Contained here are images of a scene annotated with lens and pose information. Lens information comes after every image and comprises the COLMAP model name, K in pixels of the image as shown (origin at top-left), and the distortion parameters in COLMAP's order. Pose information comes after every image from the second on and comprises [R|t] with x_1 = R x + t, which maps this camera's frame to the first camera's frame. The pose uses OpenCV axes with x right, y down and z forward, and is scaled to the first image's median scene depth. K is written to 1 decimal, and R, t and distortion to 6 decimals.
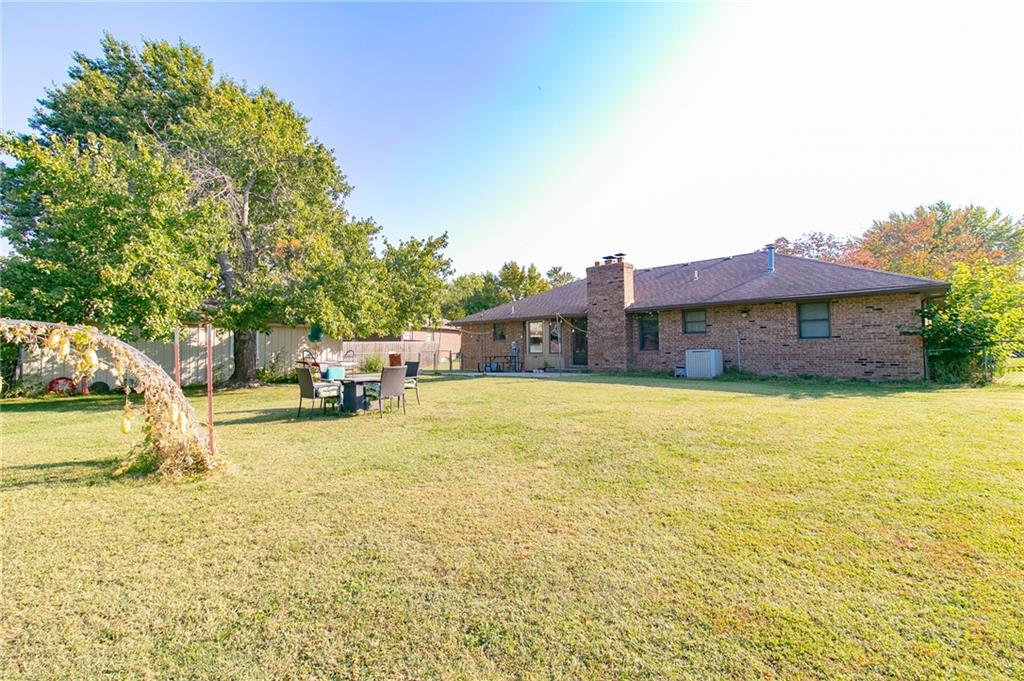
lens RADIAL K [[473.3, 0, 509.8], [0, 473.3, 330.7], [0, 0, 1]] dist [-0.000326, 0.000171]
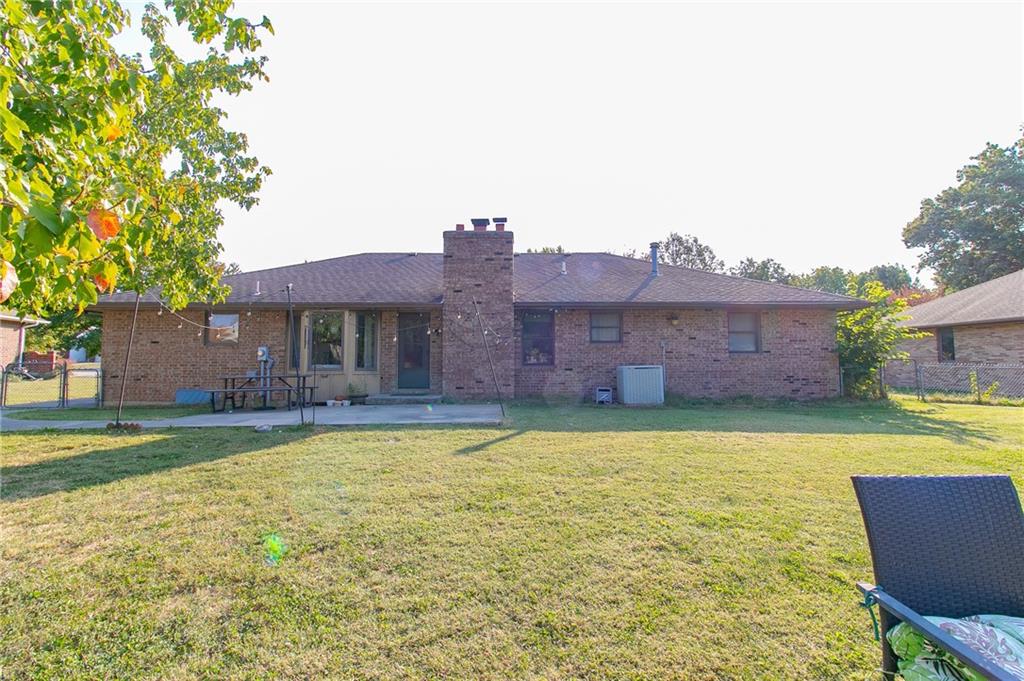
lens RADIAL K [[473.3, 0, 509.8], [0, 473.3, 330.7], [0, 0, 1]] dist [-0.000326, 0.000171]
pose [[0.700518, 0.043710, 0.712294, -0.308855], [-0.035825, 0.999018, -0.026073, 0.014506], [-0.712734, -0.007253, 0.701396, 0.742471]]
